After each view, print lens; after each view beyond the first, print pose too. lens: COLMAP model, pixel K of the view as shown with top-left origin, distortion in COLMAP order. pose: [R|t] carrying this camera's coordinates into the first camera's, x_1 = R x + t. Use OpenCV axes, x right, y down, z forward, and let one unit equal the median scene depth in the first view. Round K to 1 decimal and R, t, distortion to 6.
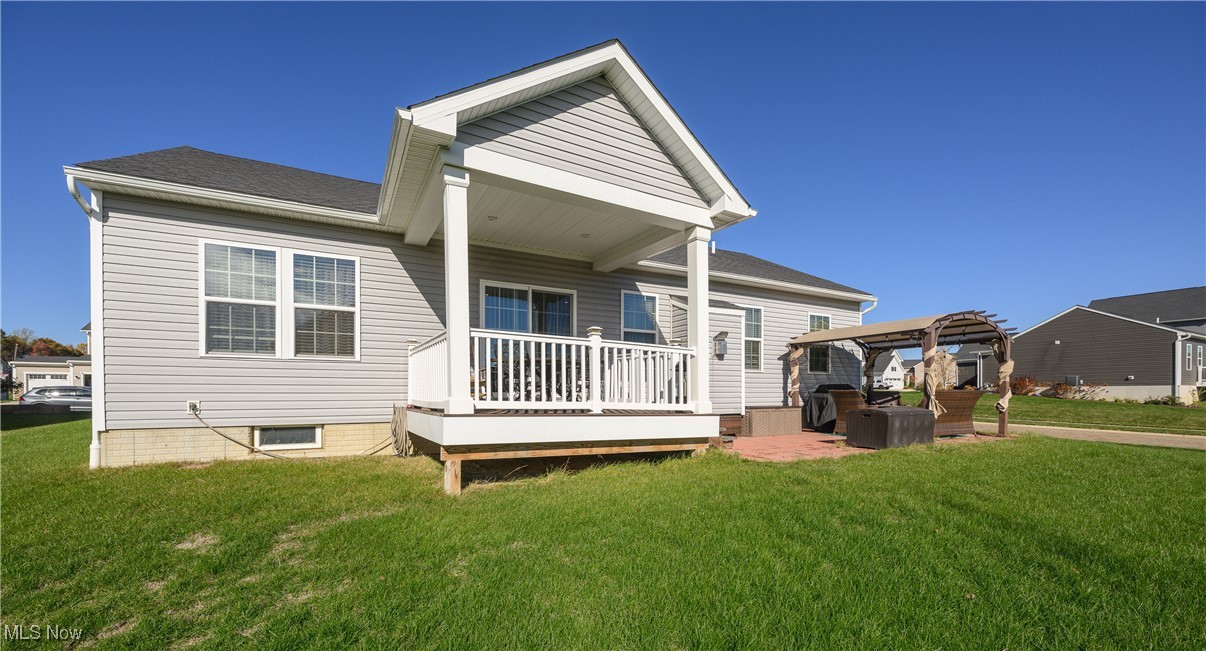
lens RADIAL K [[473.8, 0, 604.3], [0, 473.8, 395.0], [0, 0, 1]] dist [0.001493, 0.000632]
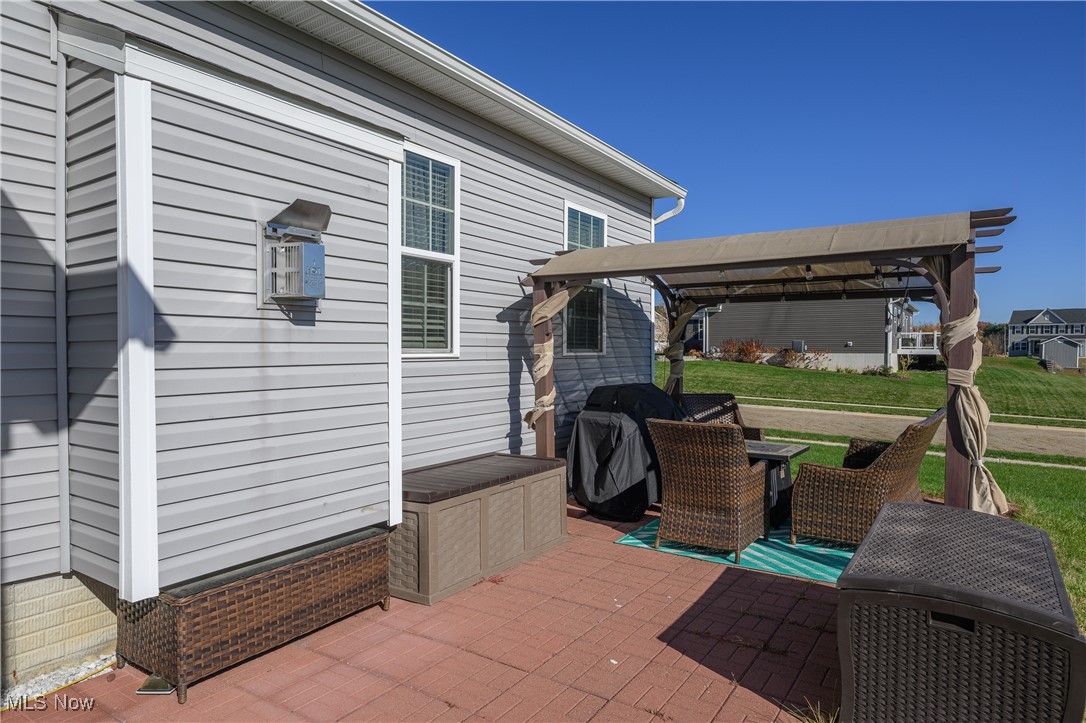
lens RADIAL K [[647.5, 0, 542.4], [0, 647.5, 359.3], [0, 0, 1]] dist [-0.005759, 0.000000]
pose [[0.886541, -0.002985, 0.462640, 0.182670], [-0.002166, 0.999941, 0.010603, -0.053429], [-0.462644, -0.010403, 0.886483, 0.588248]]
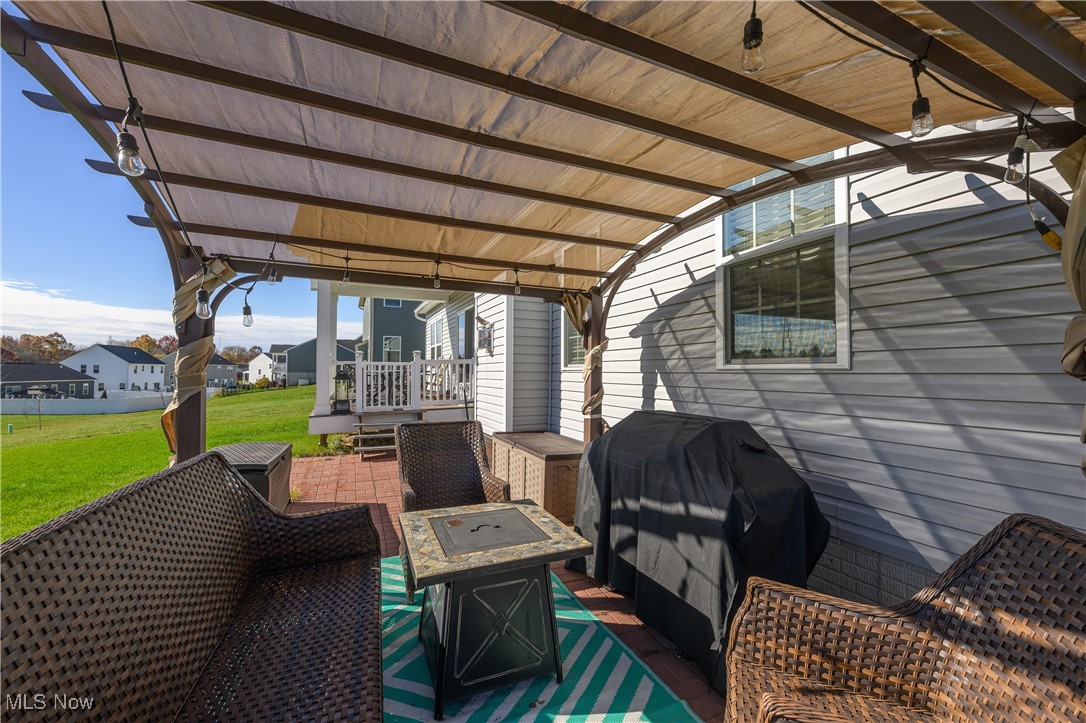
lens RADIAL K [[429.3, 0, 539.9], [0, 429.3, 364.7], [0, 0, 1]] dist [0.002939, -0.000111]
pose [[-0.087331, -0.013972, -0.996081, 0.773752], [-0.007302, 0.999884, -0.013385, -0.048845], [0.996153, 0.006104, -0.087423, 1.016042]]
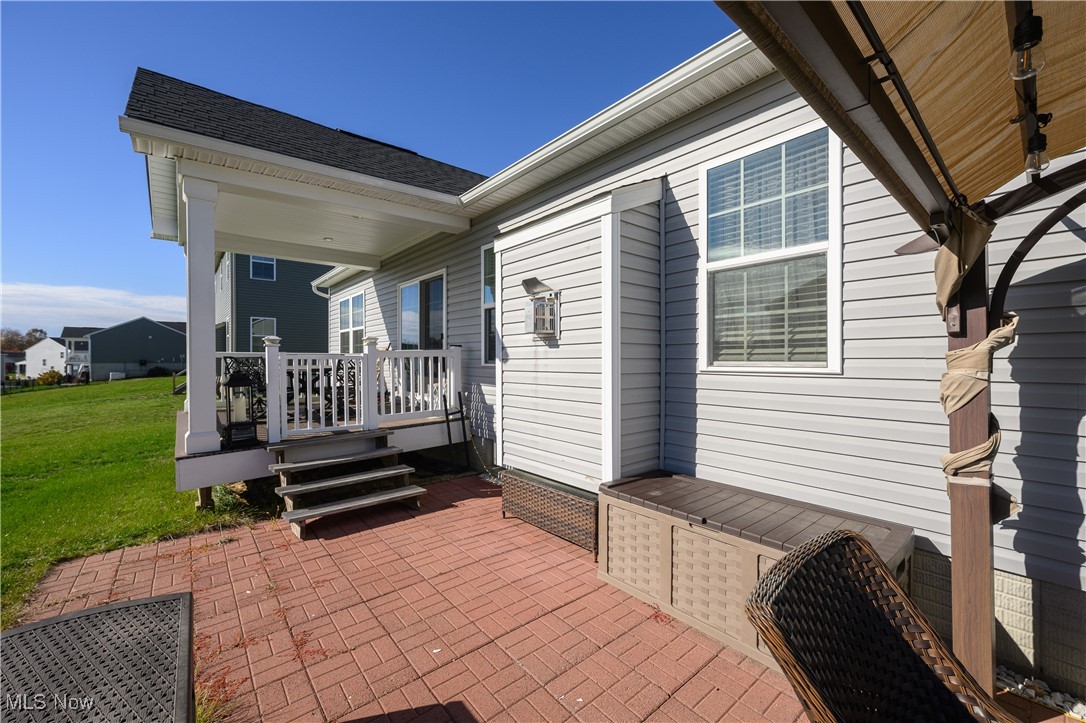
lens RADIAL K [[429.3, 0, 537.0], [0, 429.3, 357.3], [0, 0, 1]] dist [0.002939, -0.000111]
pose [[0.186767, -0.000486, -0.982404, 0.548838], [0.000168, 1.000000, -0.000463, -0.058594], [0.982404, -0.000078, 0.186767, 0.830160]]
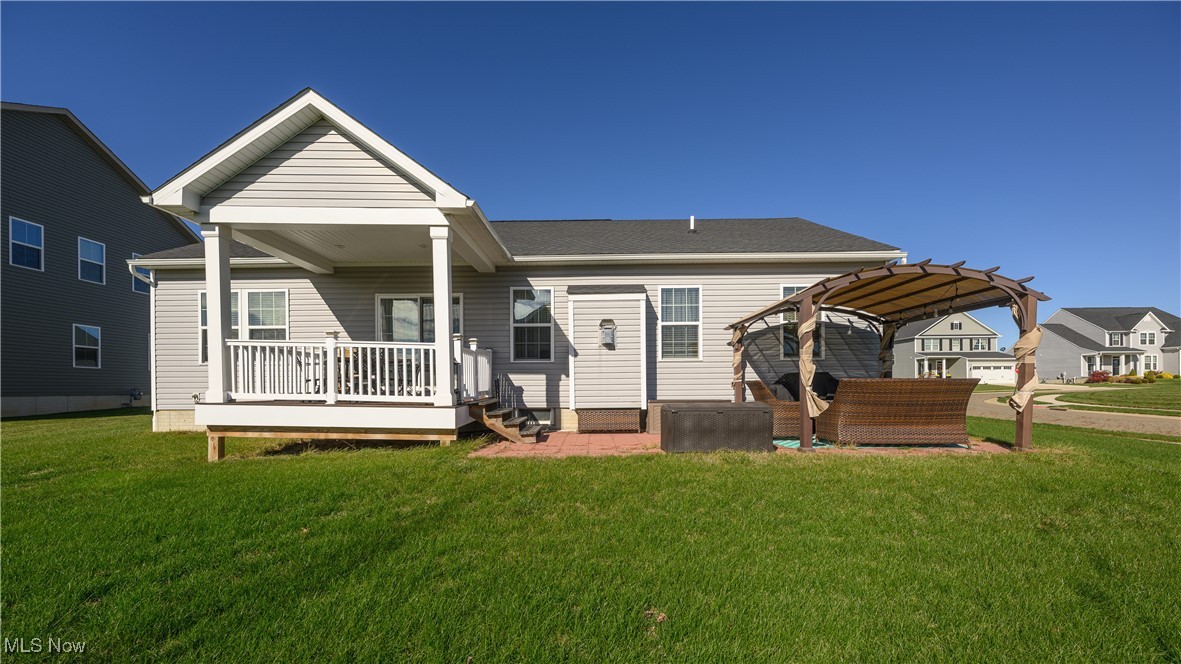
lens RADIAL K [[470.0, 0, 591.3], [0, 470.0, 389.4], [0, 0, 1]] dist [0.000178, 0.000205]
pose [[0.870850, -0.003407, -0.491536, 0.601498], [0.004652, 0.999988, 0.001310, 0.002211], [0.491526, -0.003428, 0.870856, 0.160211]]
